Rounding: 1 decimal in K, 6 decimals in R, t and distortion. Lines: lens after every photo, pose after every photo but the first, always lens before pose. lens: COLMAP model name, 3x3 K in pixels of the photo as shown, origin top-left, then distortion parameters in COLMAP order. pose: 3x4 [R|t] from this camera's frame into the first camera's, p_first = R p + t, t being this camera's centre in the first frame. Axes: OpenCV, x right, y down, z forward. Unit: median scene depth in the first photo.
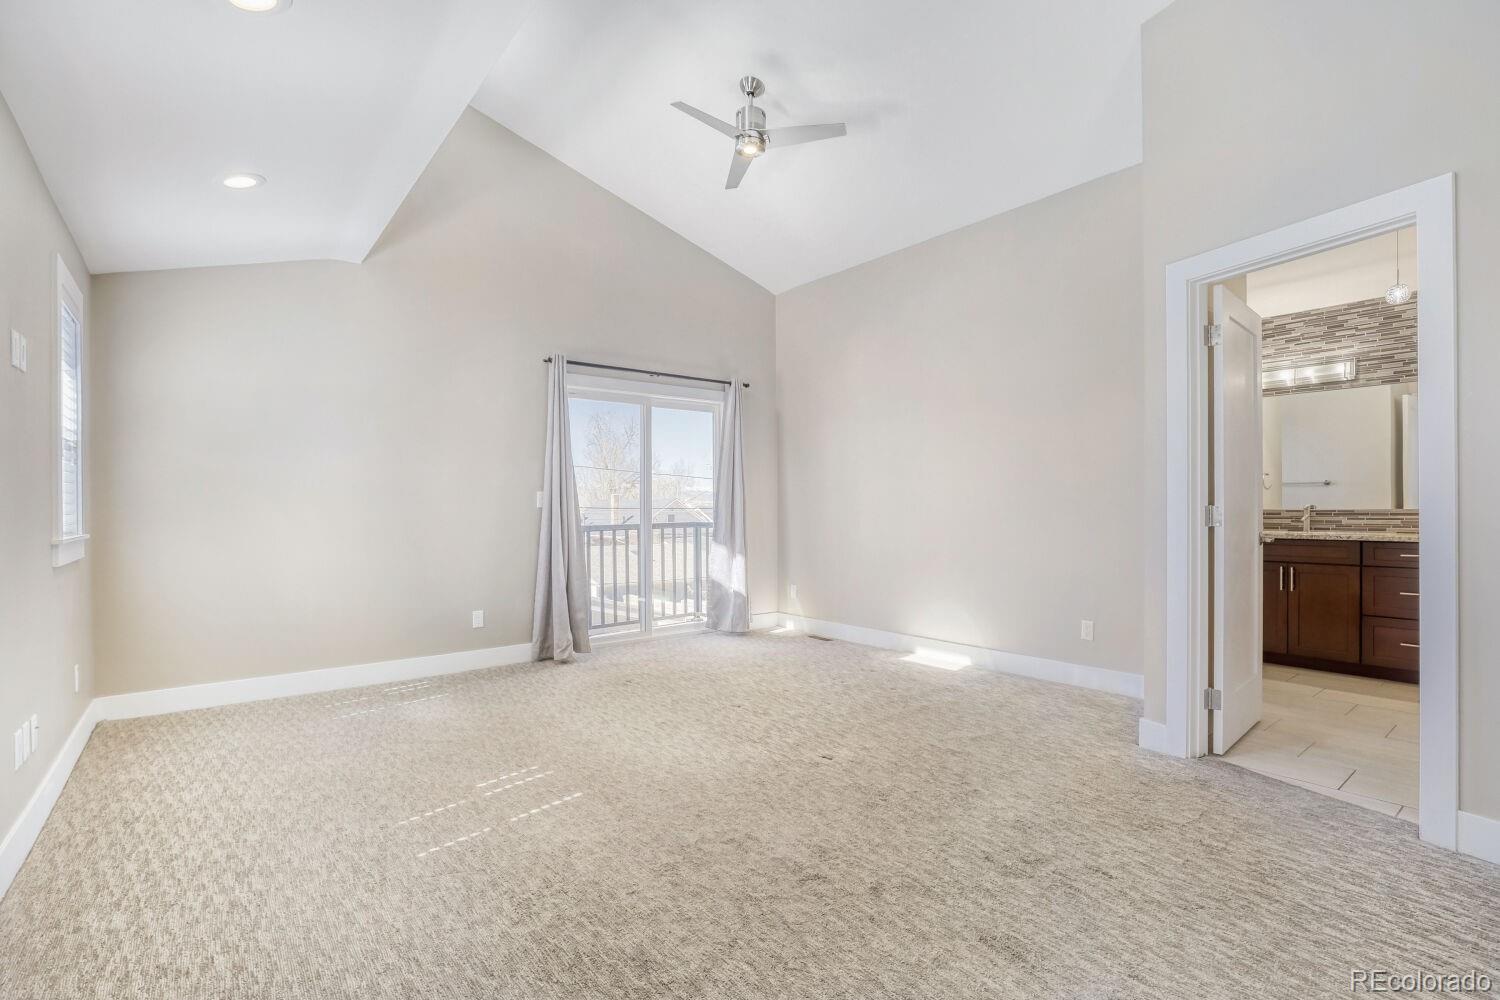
lens RADIAL K [[702.0, 0, 738.4], [0, 702.0, 501.7], [0, 0, 1]] dist [-0.021763, 0.003619]
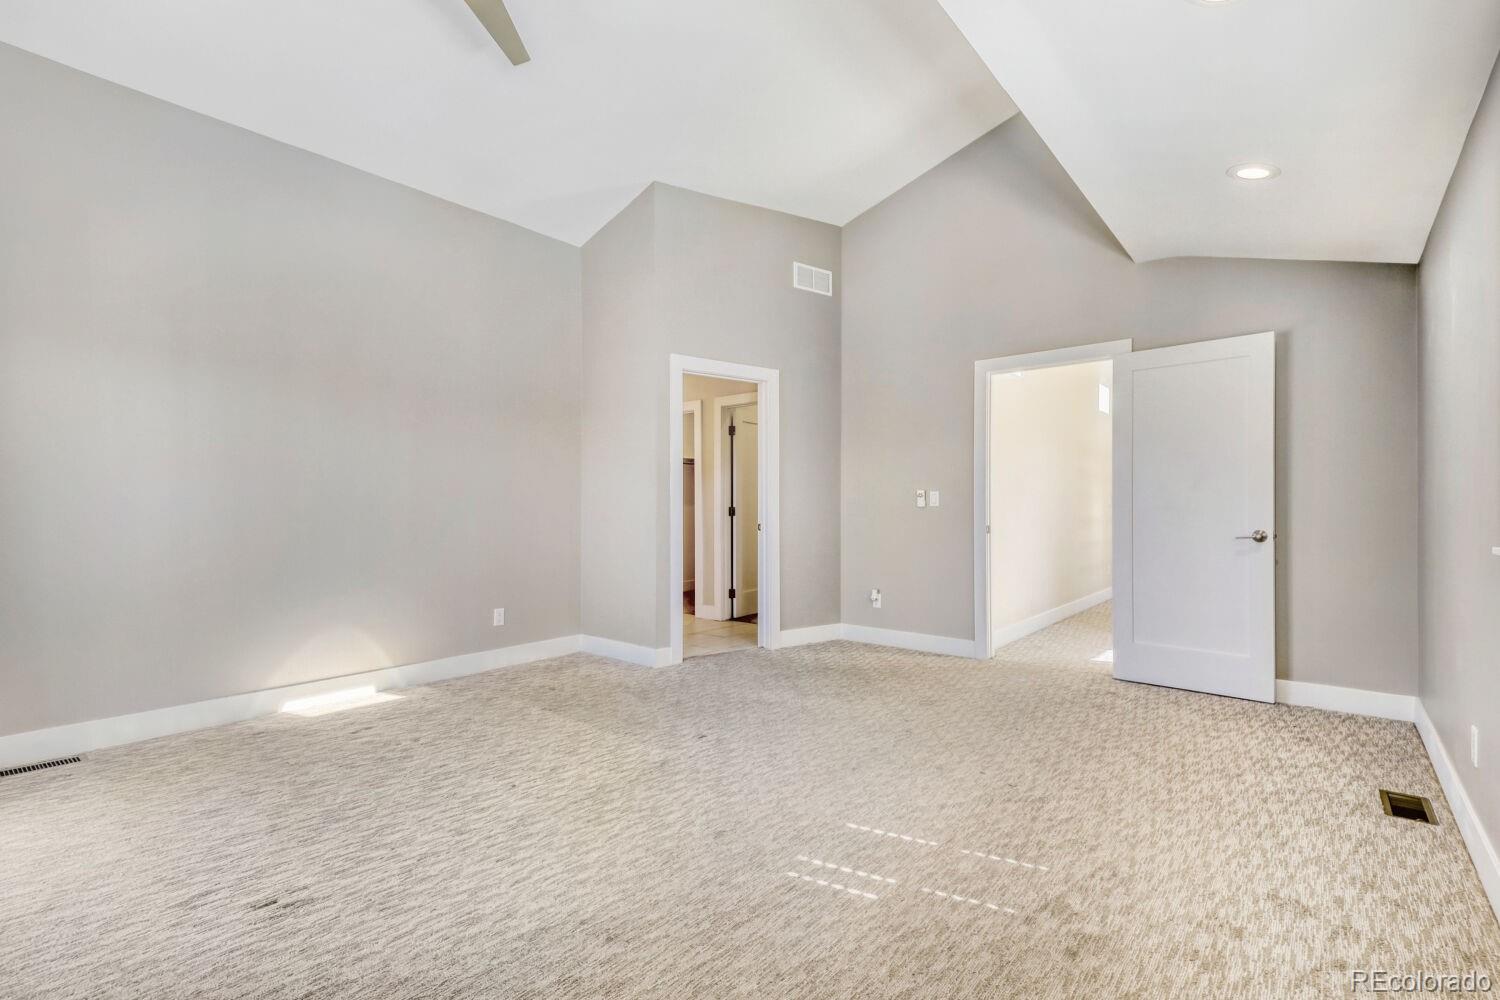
lens RADIAL K [[702.0, 0, 734.8], [0, 702.0, 499.6], [0, 0, 1]] dist [-0.021763, 0.003619]
pose [[-0.216321, 0.015125, 0.976205, -0.969983], [0.002321, 0.999885, -0.014978, 0.014302], [-0.976320, -0.000975, -0.216331, 1.208353]]
